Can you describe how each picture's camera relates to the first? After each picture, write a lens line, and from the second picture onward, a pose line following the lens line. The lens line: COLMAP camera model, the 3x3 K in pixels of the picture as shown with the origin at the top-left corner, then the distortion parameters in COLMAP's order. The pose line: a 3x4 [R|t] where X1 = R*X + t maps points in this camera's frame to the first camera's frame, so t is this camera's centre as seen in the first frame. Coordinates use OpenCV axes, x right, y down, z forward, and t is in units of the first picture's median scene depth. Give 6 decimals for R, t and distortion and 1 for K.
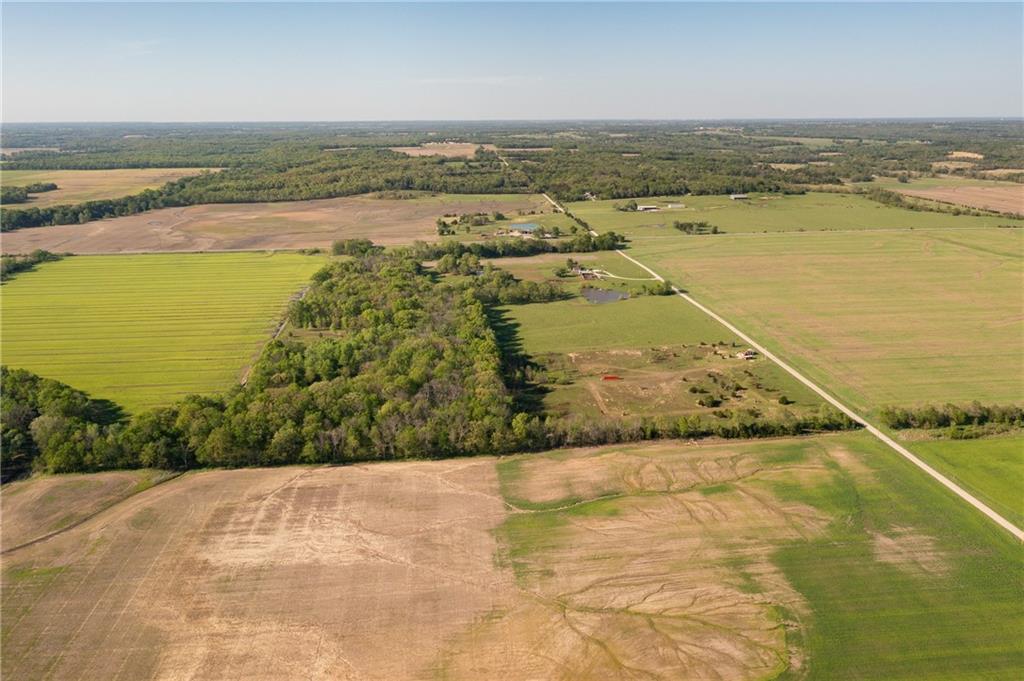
lens RADIAL K [[823.0, 0, 512.8], [0, 823.0, 339.9], [0, 0, 1]] dist [-0.012446, 0.019400]
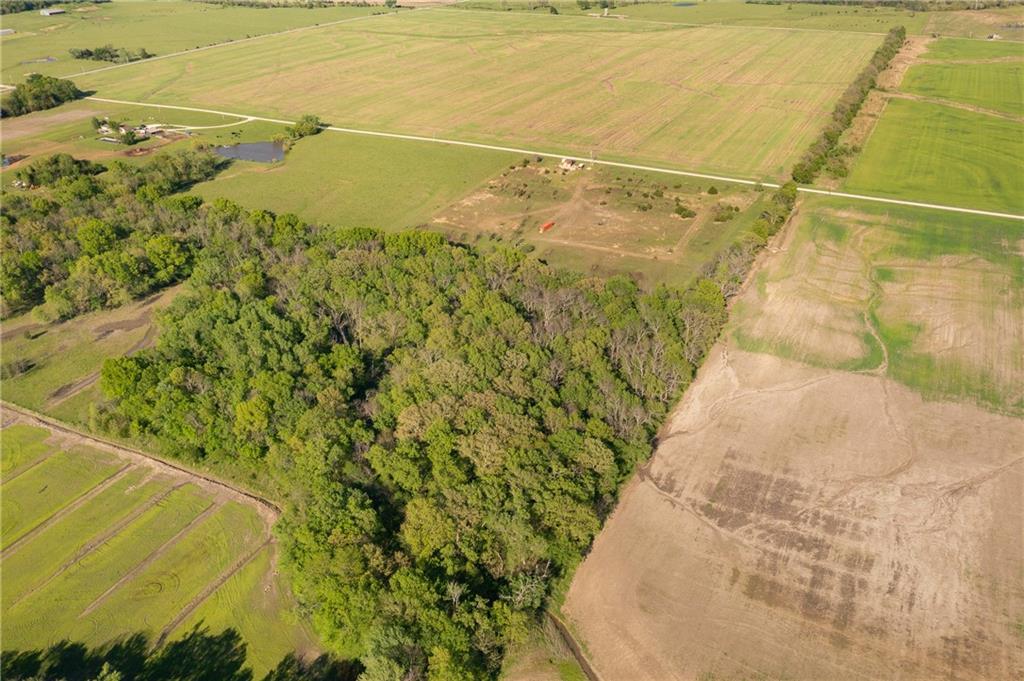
lens RADIAL K [[820.0, 0, 512.1], [0, 820.0, 345.5], [0, 0, 1]] dist [-0.018628, 0.048770]
pose [[0.537835, -0.398513, 0.742914, -0.532609], [0.225334, 0.917114, 0.328825, -0.117138], [-0.812378, -0.009450, 0.583055, 0.535143]]
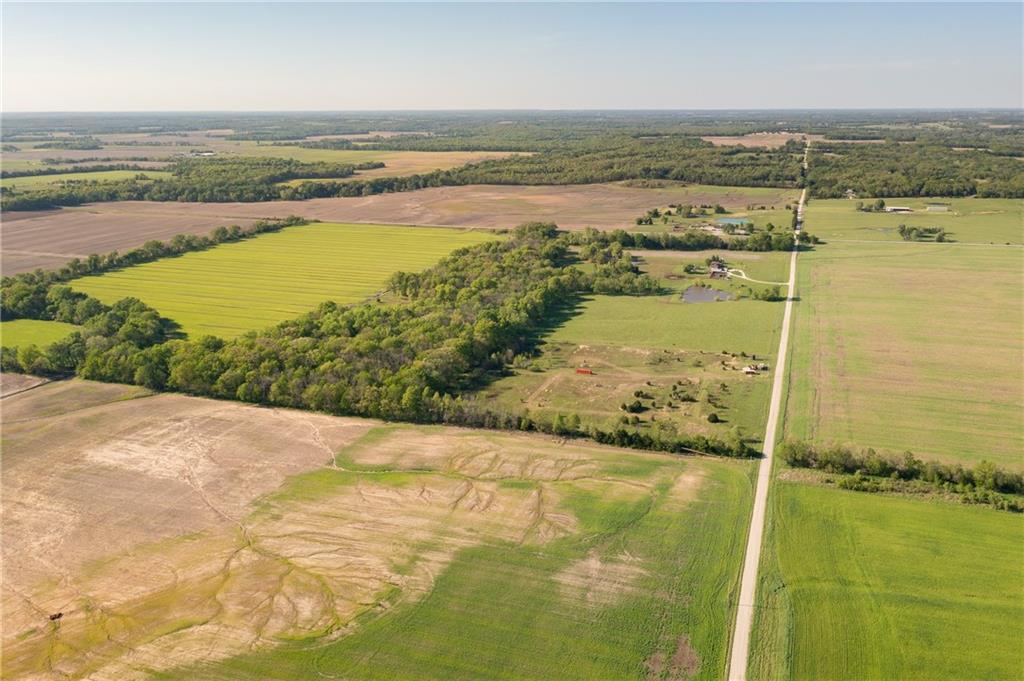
lens RADIAL K [[820.0, 0, 512.1], [0, 820.0, 345.5], [0, 0, 1]] dist [-0.018628, 0.048770]
pose [[0.903563, 0.121752, -0.410792, 0.427250], [-0.113231, 0.992544, 0.045116, -0.019257], [0.413222, 0.005749, 0.910612, 0.067480]]
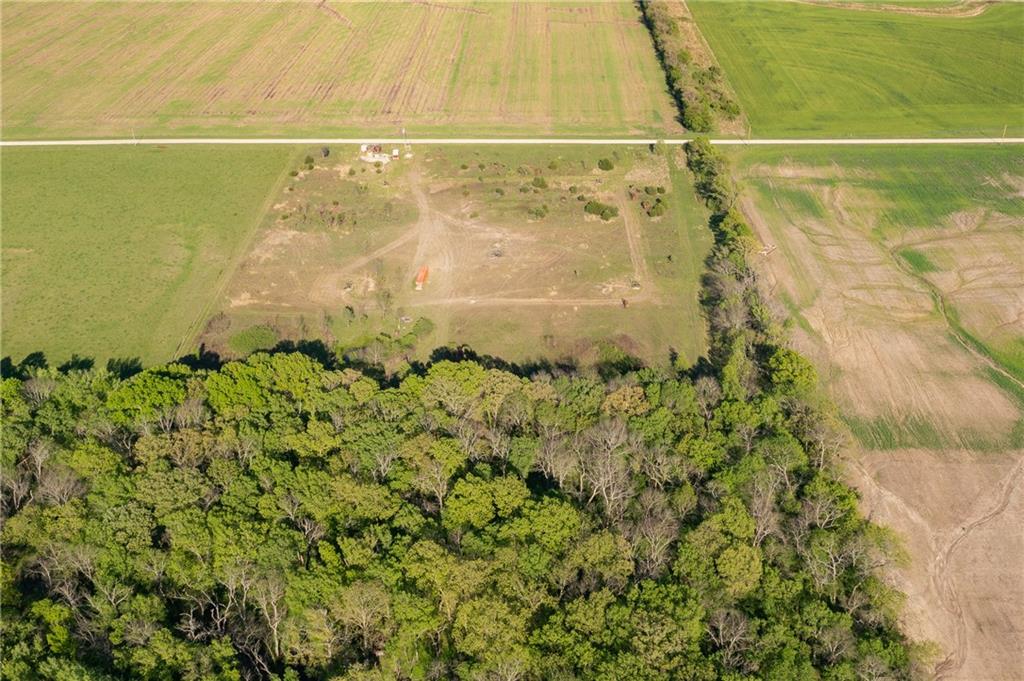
lens RADIAL K [[922.5, 0, 511.6], [0, 922.5, 340.0], [0, 0, 1]] dist [-0.004076, 0.000840]
pose [[0.130927, -0.530937, 0.837236, -0.362302], [0.277247, 0.830419, 0.483258, -0.176918], [-0.951836, 0.168850, 0.255925, 0.781553]]
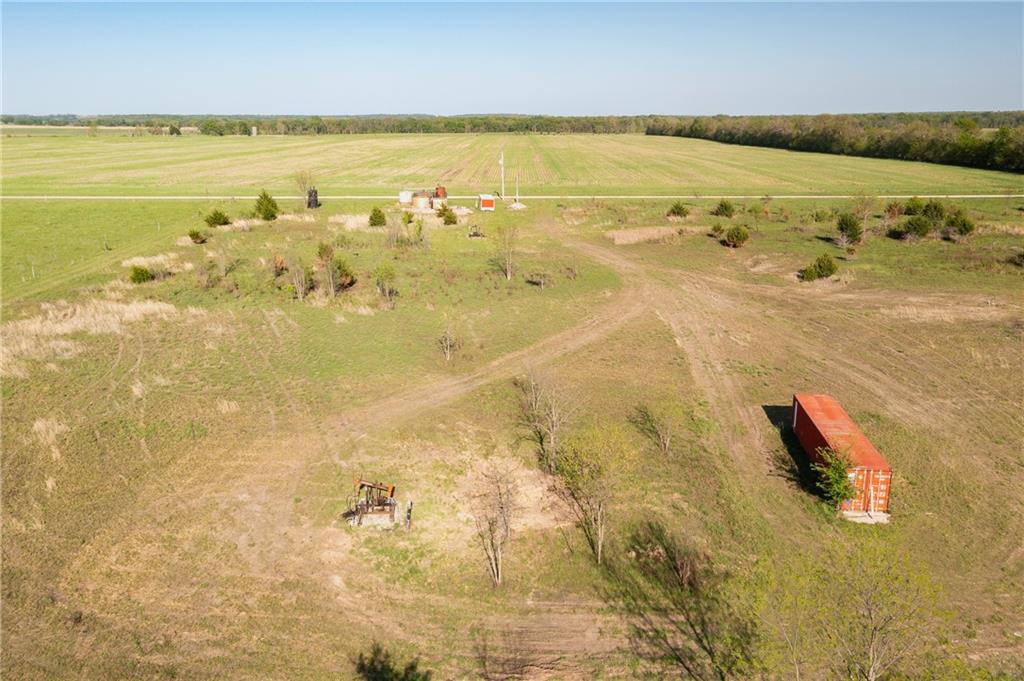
lens RADIAL K [[834.8, 0, 512.4], [0, 834.8, 341.4], [0, 0, 1]] dist [-0.011911, 0.037892]
pose [[0.108820, -0.249666, 0.962198, 0.035652], [0.269411, 0.939127, 0.213210, 0.009264], [-0.956857, 0.236026, 0.169459, 0.981782]]
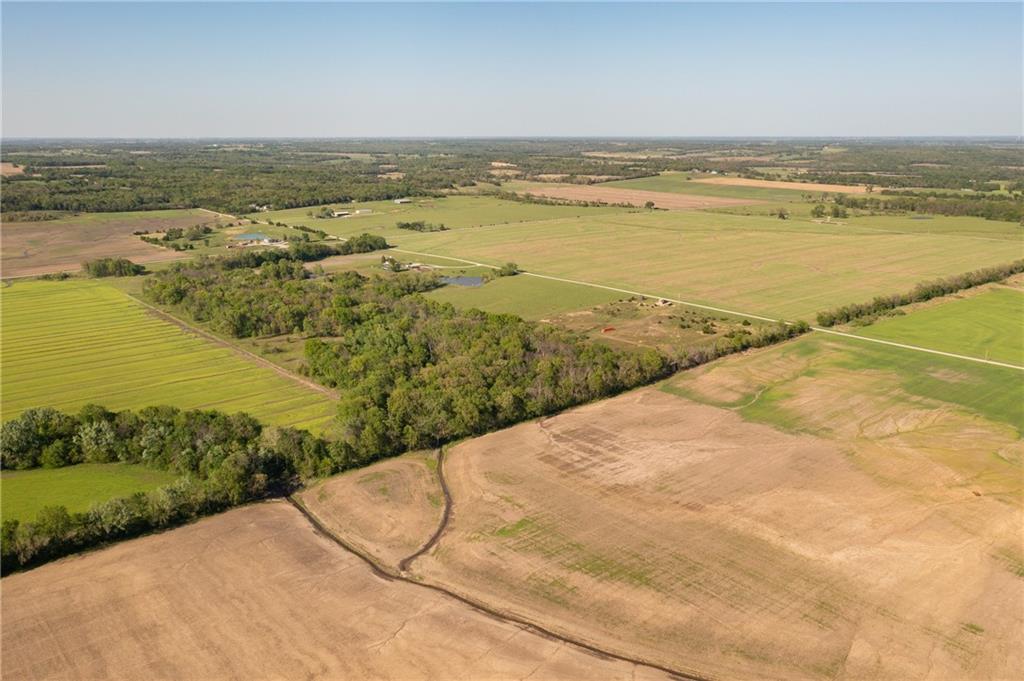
lens RADIAL K [[831.0, 0, 514.8], [0, 831.0, 341.6], [0, 0, 1]] dist [-0.018921, 0.043025]
pose [[0.821328, -0.133678, 0.554572, -0.647746], [0.146099, 0.989025, 0.022026, 0.015961], [-0.551430, 0.062932, 0.831844, 0.063757]]
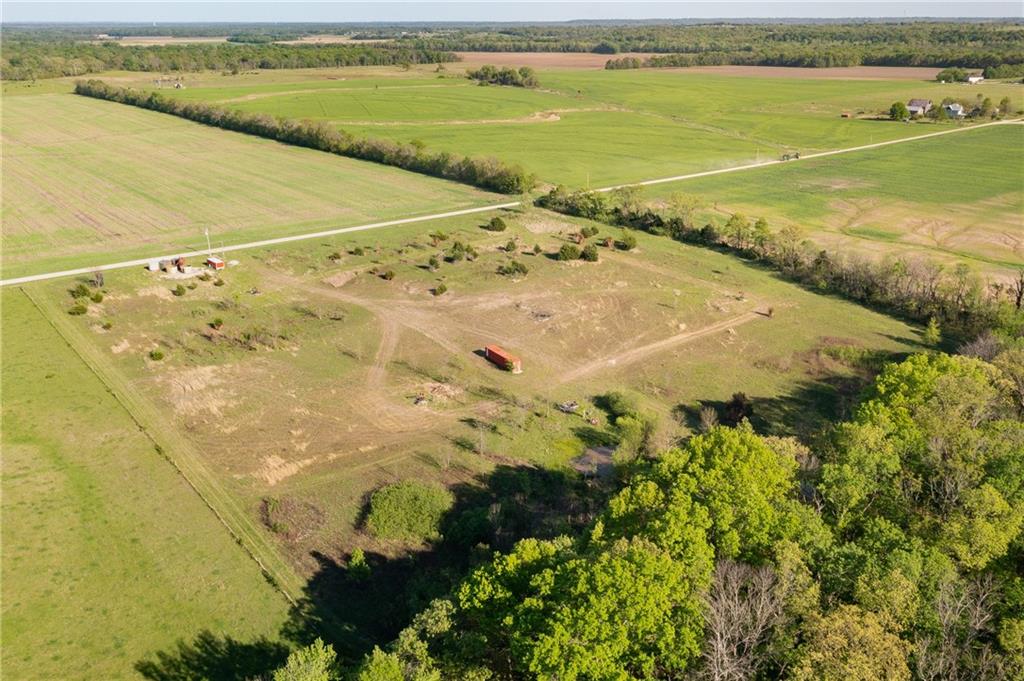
lens RADIAL K [[820.1, 0, 514.9], [0, 820.1, 385.2], [0, 0, 1]] dist [0.069099, 0.100415]
pose [[-0.540235, -0.322055, 0.777449, -0.135055], [0.234393, 0.829719, 0.506583, -0.104509], [-0.808212, 0.455902, -0.372755, 1.085656]]
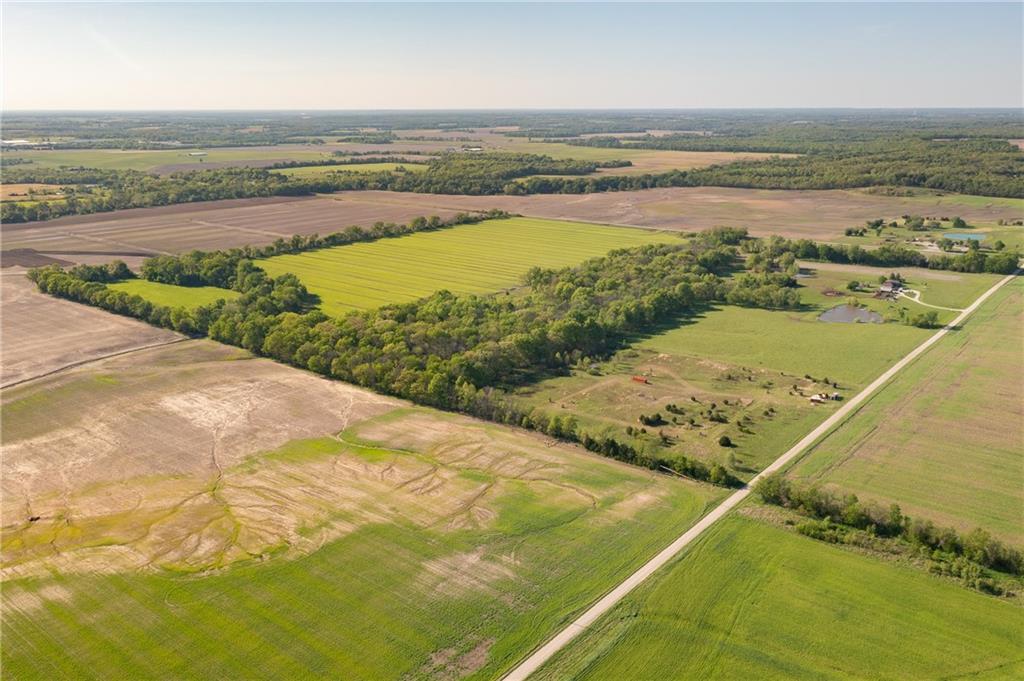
lens RADIAL K [[834.8, 0, 512.4], [0, 834.8, 341.4], [0, 0, 1]] dist [-0.011911, 0.037892]
pose [[0.703830, 0.196406, -0.682677, 0.643888], [-0.187304, 0.978320, 0.088355, -0.053666], [0.685230, 0.065681, 0.725359, 0.191512]]
